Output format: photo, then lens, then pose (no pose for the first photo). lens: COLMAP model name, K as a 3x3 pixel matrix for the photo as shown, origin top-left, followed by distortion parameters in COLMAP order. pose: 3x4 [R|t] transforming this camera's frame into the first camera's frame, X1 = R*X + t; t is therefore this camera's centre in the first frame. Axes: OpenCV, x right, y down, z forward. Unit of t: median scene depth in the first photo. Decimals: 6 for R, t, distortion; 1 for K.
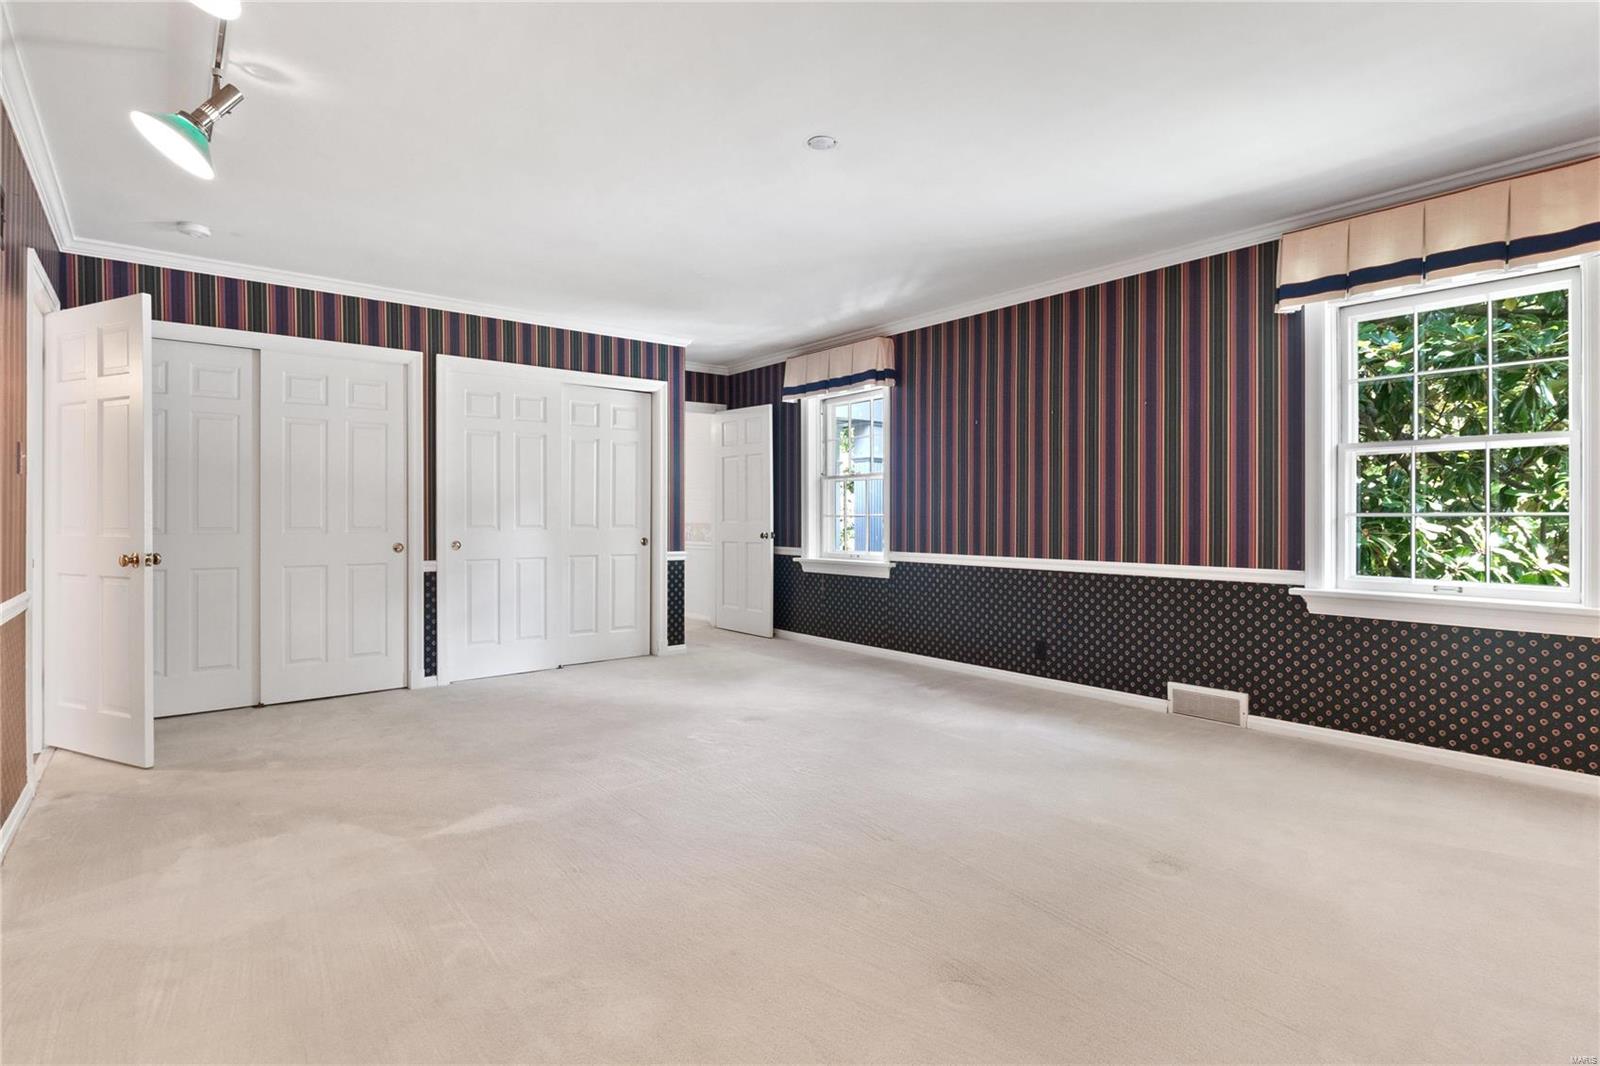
lens RADIAL K [[803.8, 0, 800.0], [0, 803.8, 509.1], [0, 0, 1]] dist [-0.000674, -0.000159]
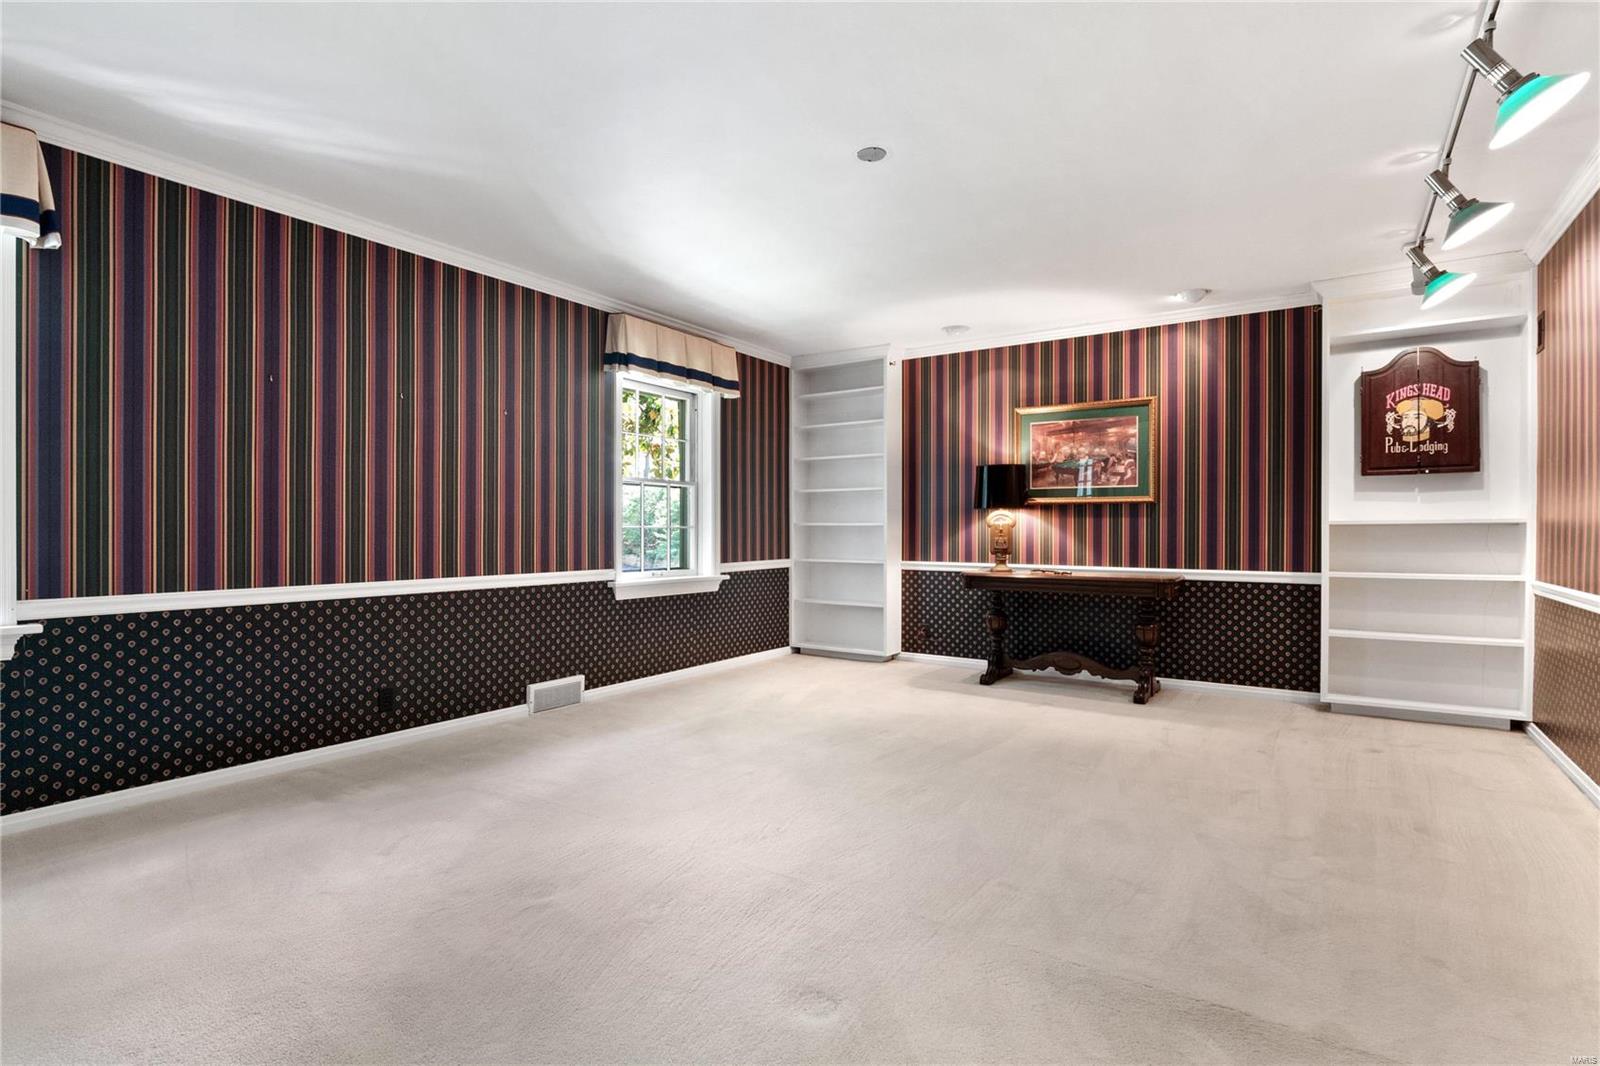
lens RADIAL K [[838.5, 0, 798.6], [0, 838.5, 541.4], [0, 0, 1]] dist [-0.000784, 0.000073]
pose [[-0.327542, -0.006916, 0.944811, -0.654520], [-0.003365, 0.999975, 0.006153, 0.018885], [-0.944831, -0.001164, -0.327557, 0.981916]]
